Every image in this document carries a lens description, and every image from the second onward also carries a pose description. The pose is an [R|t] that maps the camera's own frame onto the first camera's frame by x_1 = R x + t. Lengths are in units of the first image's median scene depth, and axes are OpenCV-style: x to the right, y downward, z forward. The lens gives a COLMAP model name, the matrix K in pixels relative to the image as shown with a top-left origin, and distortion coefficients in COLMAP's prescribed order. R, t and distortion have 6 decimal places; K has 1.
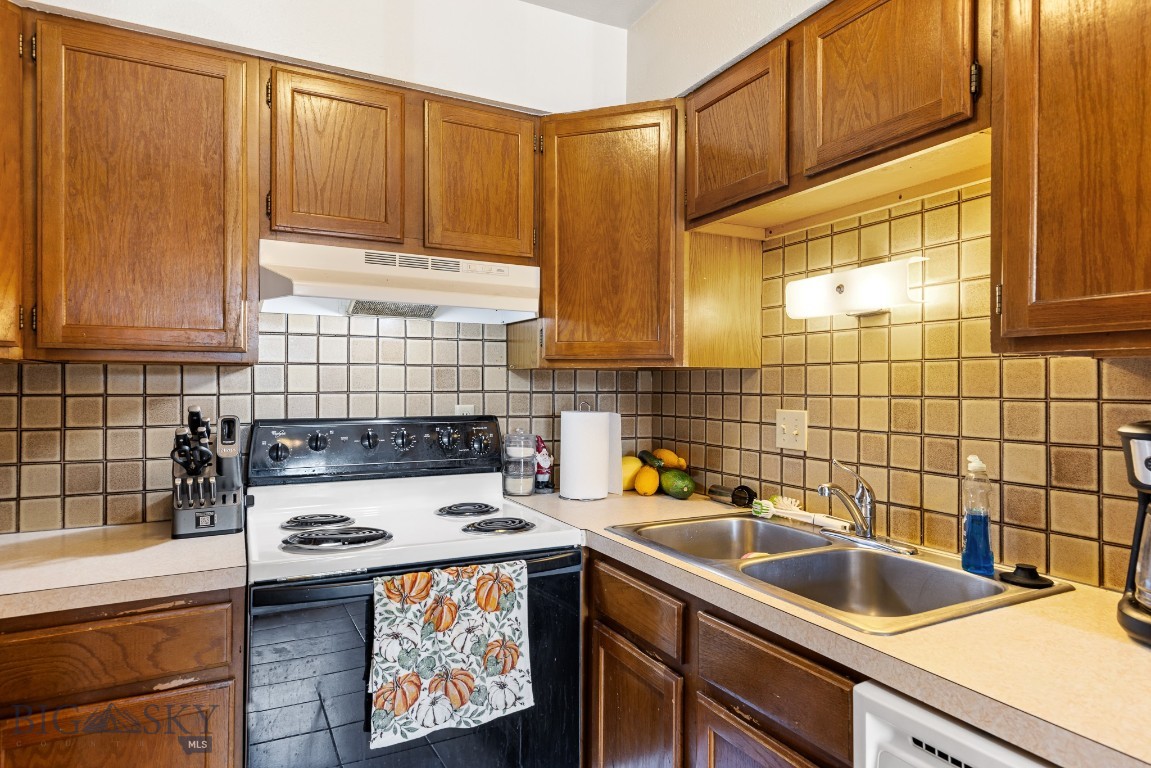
lens RADIAL K [[651.0, 0, 575.6], [0, 651.0, 382.9], [0, 0, 1]] dist [0.005797, 0.000378]
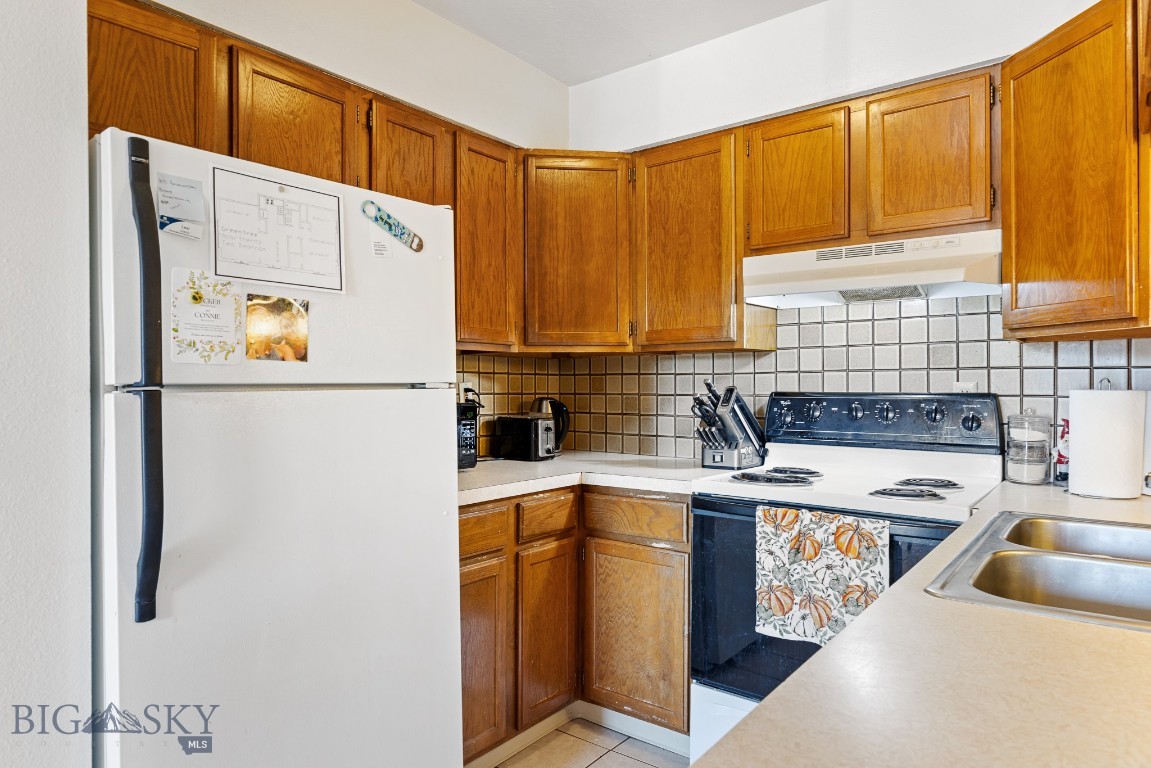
lens RADIAL K [[701.5, 0, 575.0], [0, 701.5, 387.9], [0, 0, 1]] dist [-0.003500, 0.001270]
pose [[0.422128, 0.003552, -0.906529, 0.679604], [0.009570, 0.999919, 0.008375, 0.036150], [0.906486, -0.012211, 0.422060, 0.049051]]
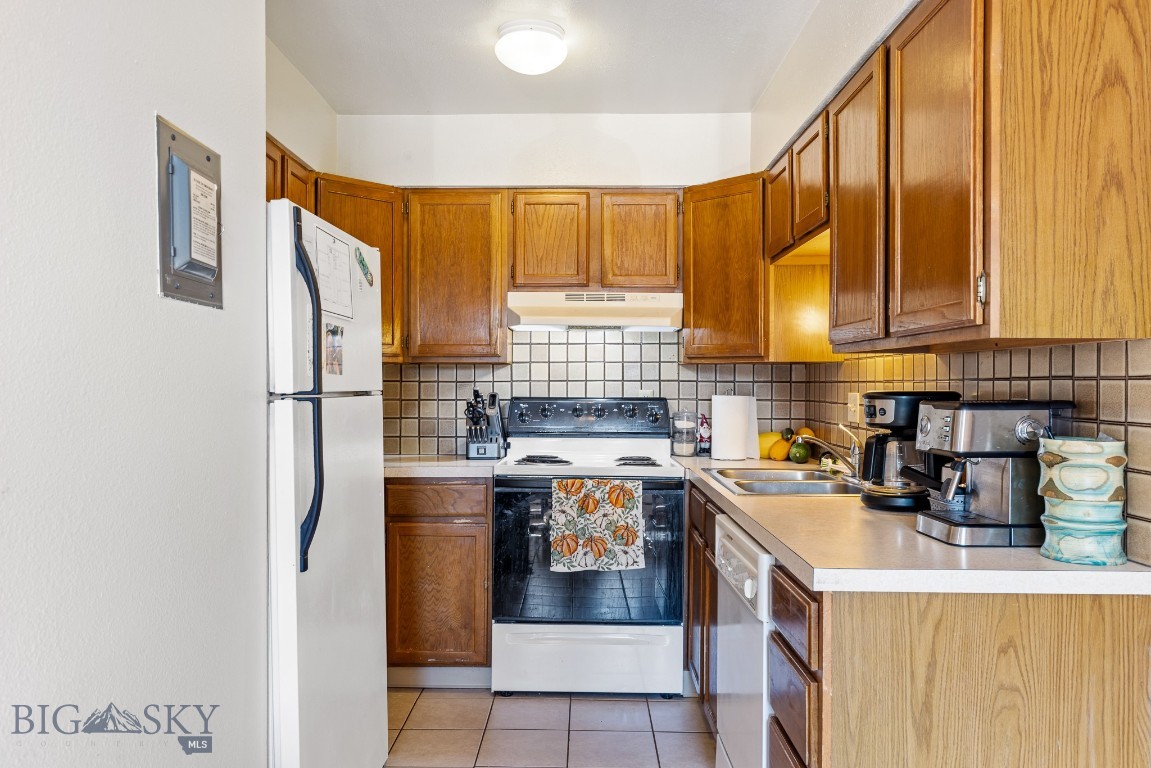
lens RADIAL K [[839.3, 0, 564.6], [0, 839.3, 384.9], [0, 0, 1]] dist [-0.009964, -0.000164]
pose [[0.878312, 0.001347, -0.478086, 0.700054], [0.000906, 0.999990, 0.004482, 0.018515], [0.478087, -0.004369, 0.878302, -0.873324]]
